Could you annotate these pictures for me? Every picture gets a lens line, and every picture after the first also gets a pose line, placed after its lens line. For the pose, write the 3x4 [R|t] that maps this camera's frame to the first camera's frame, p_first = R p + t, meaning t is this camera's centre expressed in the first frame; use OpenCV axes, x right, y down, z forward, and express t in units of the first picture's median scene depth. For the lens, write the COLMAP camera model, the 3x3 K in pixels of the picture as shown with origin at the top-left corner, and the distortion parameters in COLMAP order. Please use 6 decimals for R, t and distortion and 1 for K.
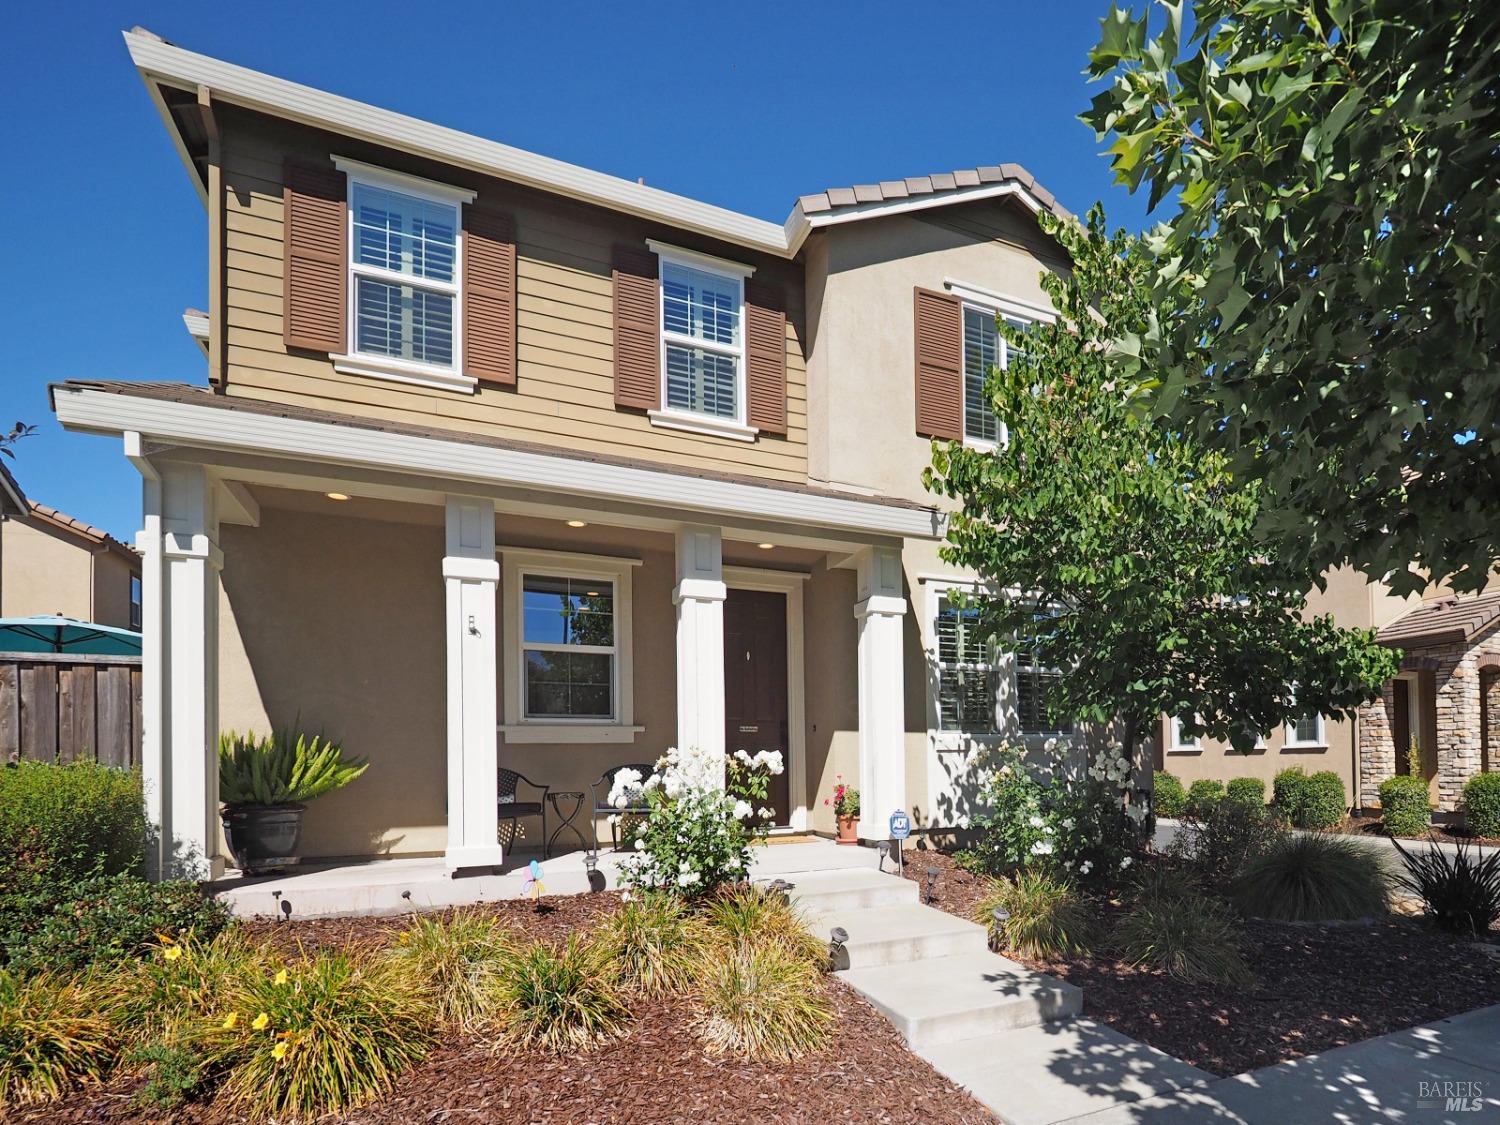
lens RADIAL K [[513.3, 0, 749.4], [0, 513.3, 576.6], [0, 0, 1]] dist [-0.027931, 0.005160]
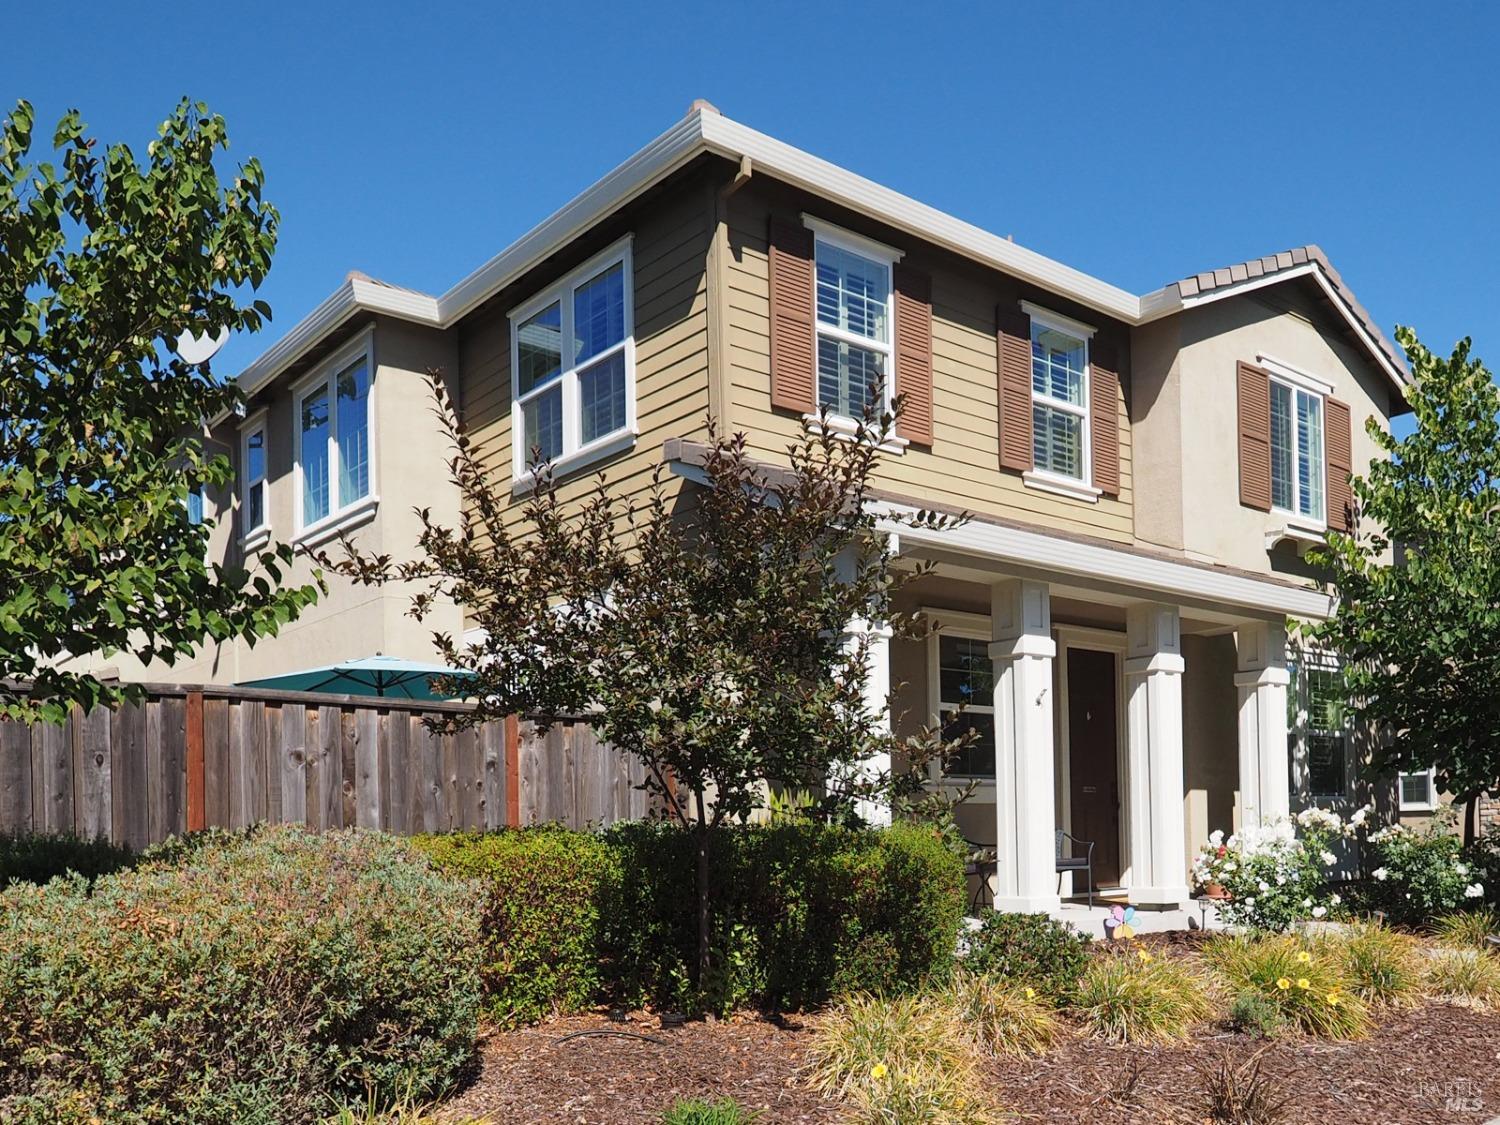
lens RADIAL K [[690.7, 0, 750.0], [0, 690.7, 562.5], [0, 0, 1]] dist [-0.016324, -0.000291]
pose [[0.991226, 0.041932, 0.125352, -0.854273], [-0.038578, 0.998833, -0.029063, -0.081334], [-0.126425, 0.023972, 0.991687, -0.262671]]
